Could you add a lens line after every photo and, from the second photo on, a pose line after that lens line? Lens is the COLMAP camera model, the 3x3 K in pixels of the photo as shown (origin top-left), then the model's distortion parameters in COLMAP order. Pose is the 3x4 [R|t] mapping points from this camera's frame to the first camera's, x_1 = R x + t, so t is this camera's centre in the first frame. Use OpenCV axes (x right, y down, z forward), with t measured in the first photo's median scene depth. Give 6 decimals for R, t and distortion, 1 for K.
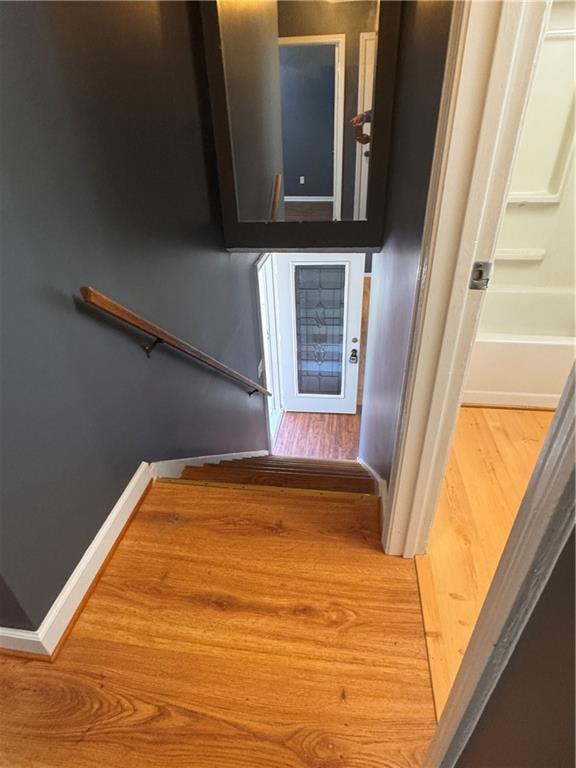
lens RADIAL K [[411.8, 0, 288.8], [0, 411.8, 384.9], [0, 0, 1]] dist [-0.001828, 0.000463]
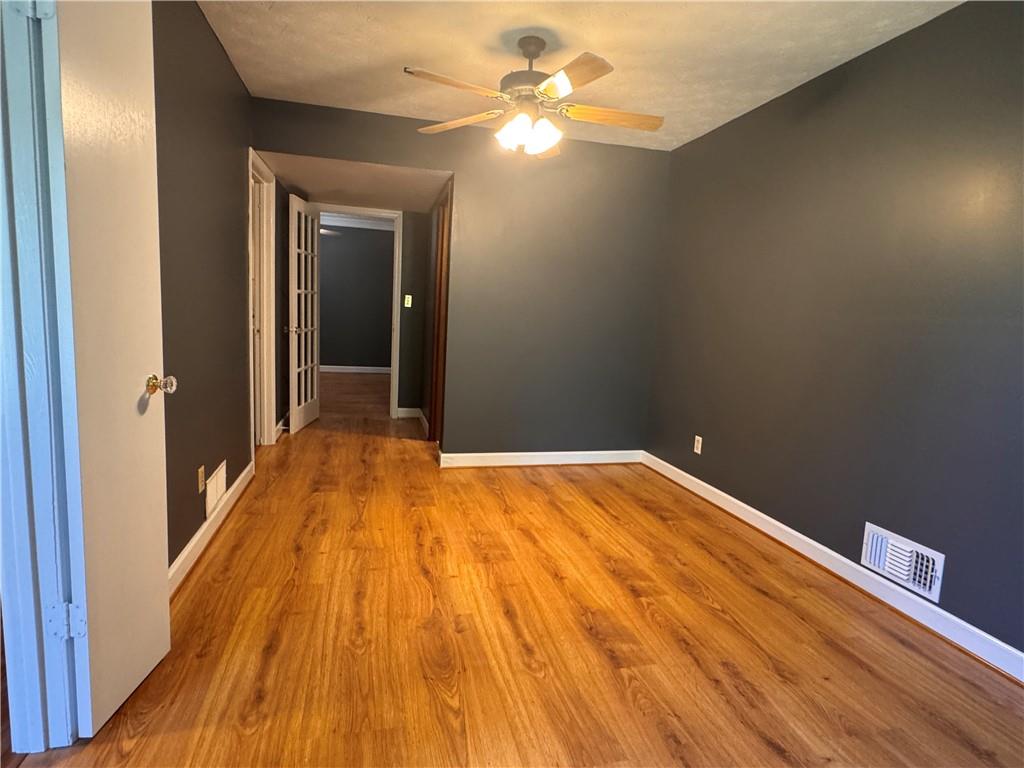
lens RADIAL K [[549.1, 0, 512.5], [0, 549.1, 380.3], [0, 0, 1]] dist [-0.001828, 0.000463]
pose [[0.380173, 0.186264, -0.905966, 1.053491], [-0.601062, 0.794239, -0.088932, 0.088263], [0.702989, 0.578351, 0.413904, -0.096611]]
